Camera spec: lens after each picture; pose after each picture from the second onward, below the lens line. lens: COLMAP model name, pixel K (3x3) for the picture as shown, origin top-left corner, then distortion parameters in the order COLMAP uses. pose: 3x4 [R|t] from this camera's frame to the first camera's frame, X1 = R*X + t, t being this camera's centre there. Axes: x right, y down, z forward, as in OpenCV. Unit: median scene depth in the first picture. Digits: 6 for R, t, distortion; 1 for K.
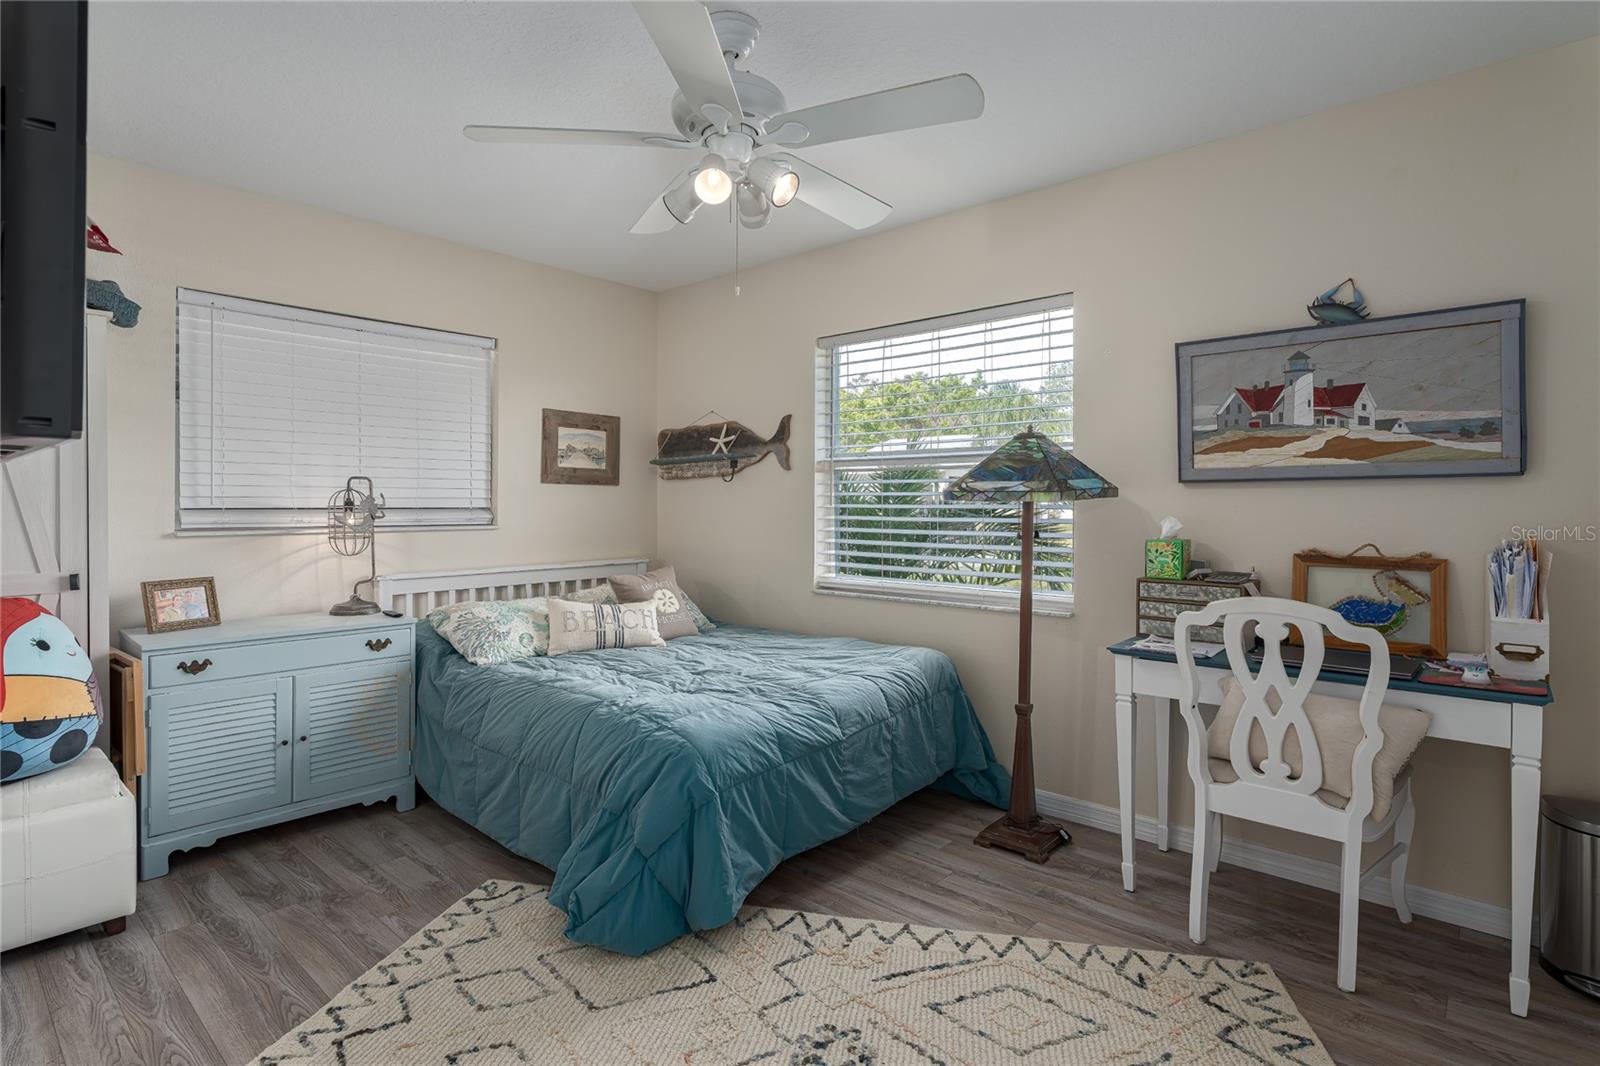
lens RADIAL K [[806.9, 0, 775.7], [0, 806.9, 502.6], [0, 0, 1]] dist [-0.002511, -0.000111]
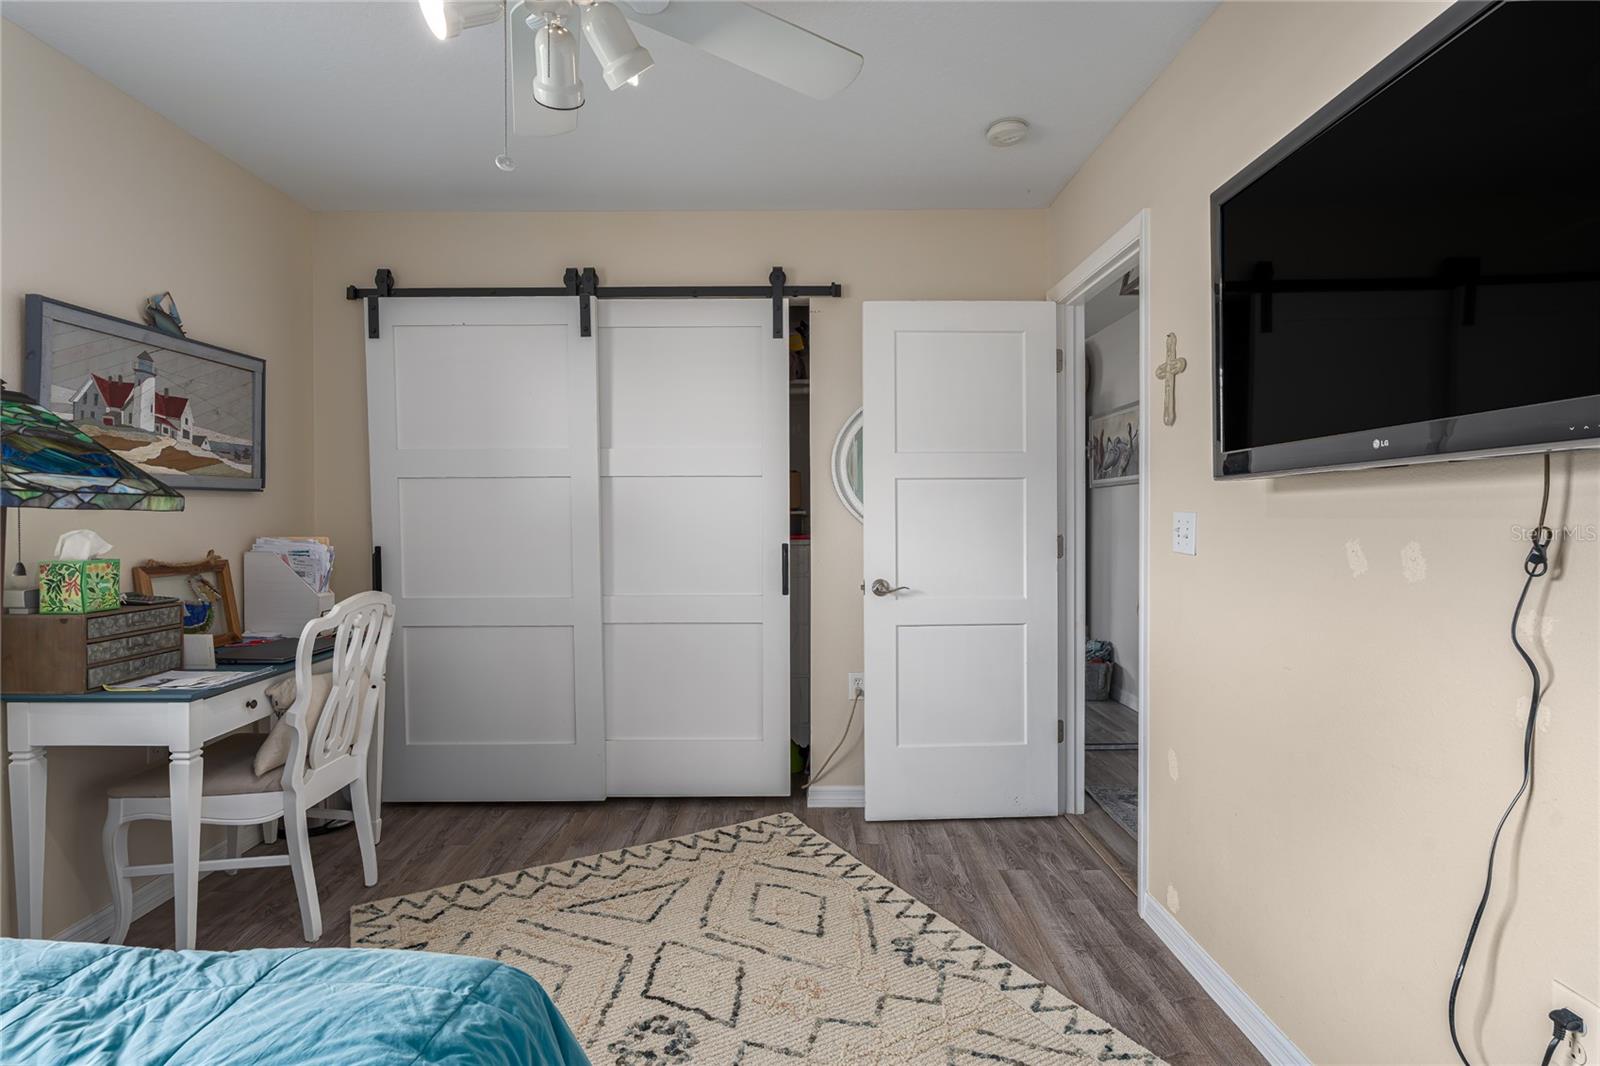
lens RADIAL K [[806.9, 0, 795.9], [0, 806.9, 528.2], [0, 0, 1]] dist [-0.002511, -0.000111]
pose [[-0.683162, -0.012915, 0.730153, -0.574319], [0.000777, 0.999830, 0.018412, 0.002086], [-0.730267, 0.013146, -0.683036, 1.121587]]
